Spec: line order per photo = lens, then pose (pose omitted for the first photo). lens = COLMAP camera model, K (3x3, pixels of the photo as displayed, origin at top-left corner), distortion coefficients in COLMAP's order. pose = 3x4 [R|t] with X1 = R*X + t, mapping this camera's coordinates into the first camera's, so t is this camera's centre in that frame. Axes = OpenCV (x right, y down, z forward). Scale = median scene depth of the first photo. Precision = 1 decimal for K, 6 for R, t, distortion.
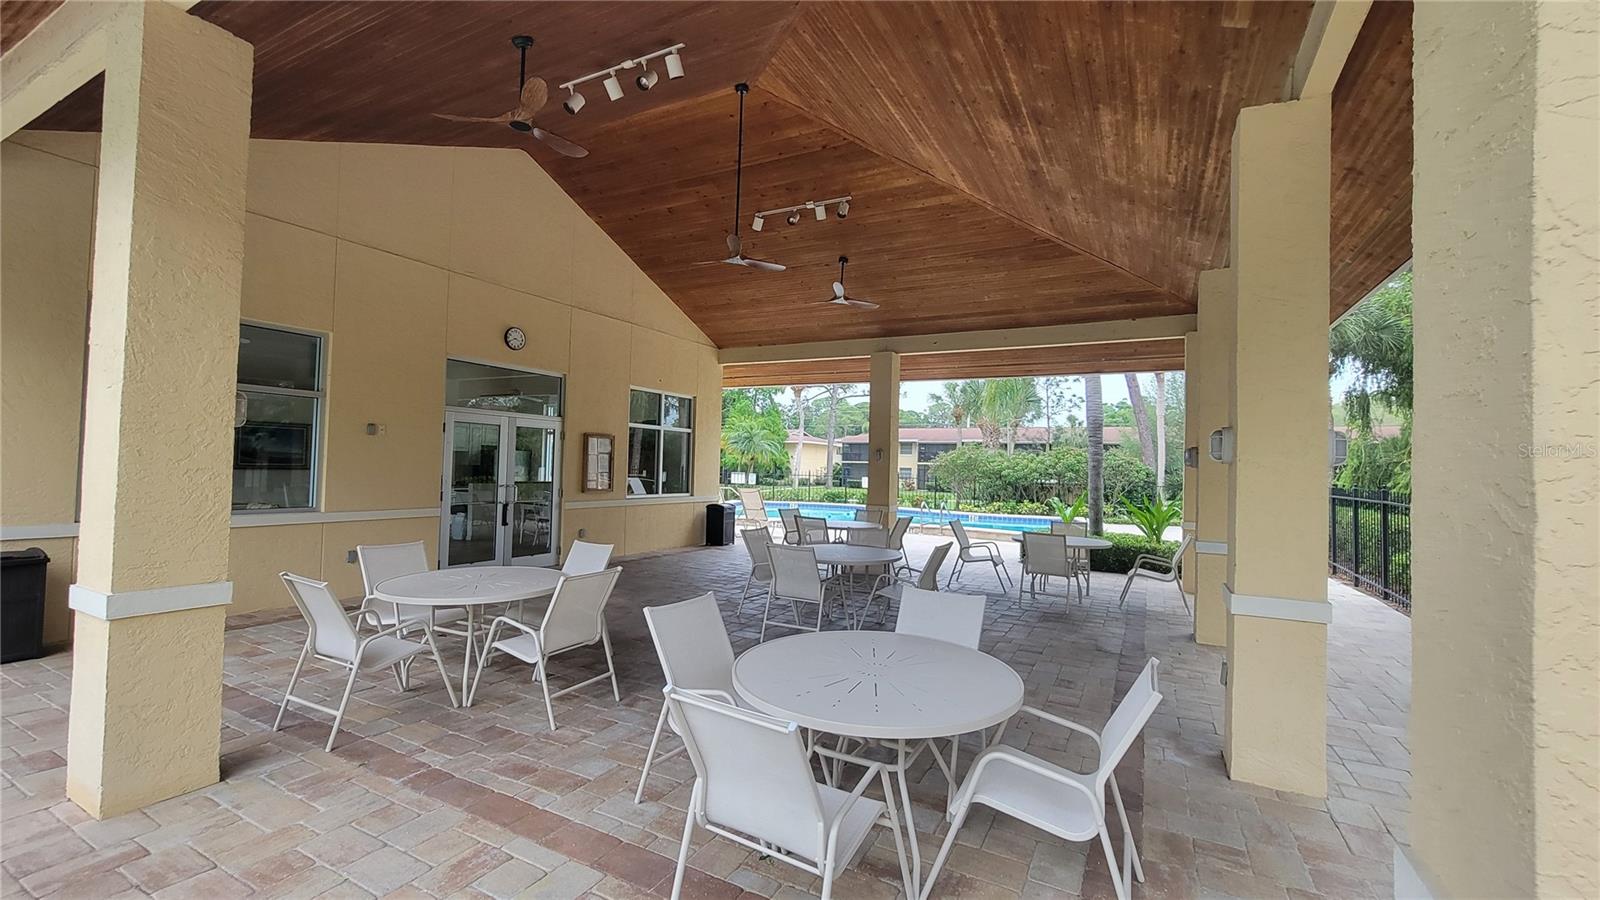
lens RADIAL K [[657.5, 0, 798.2], [0, 657.5, 448.9], [0, 0, 1]] dist [-0.002519, 0.000061]
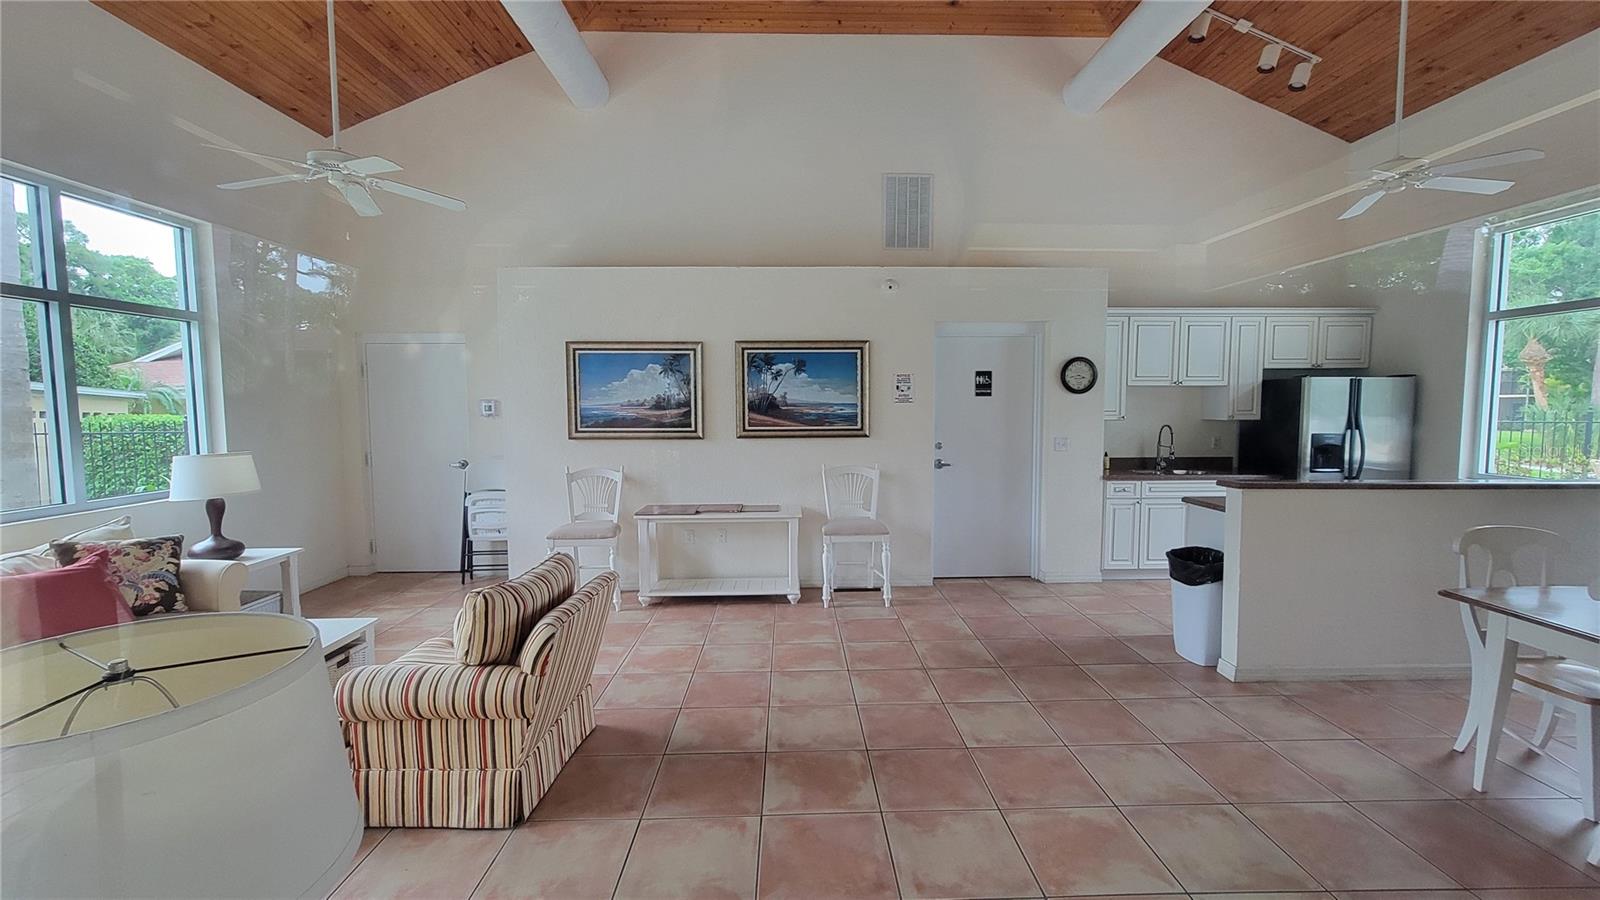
lens RADIAL K [[657.5, 0, 800.5], [0, 657.5, 450.0], [0, 0, 1]] dist [-0.002519, 0.000061]
pose [[0.493088, 0.026713, -0.869569, -0.344410], [0.042875, 0.997568, 0.054958, 0.013128], [0.868922, -0.064382, 0.490743, 0.699445]]
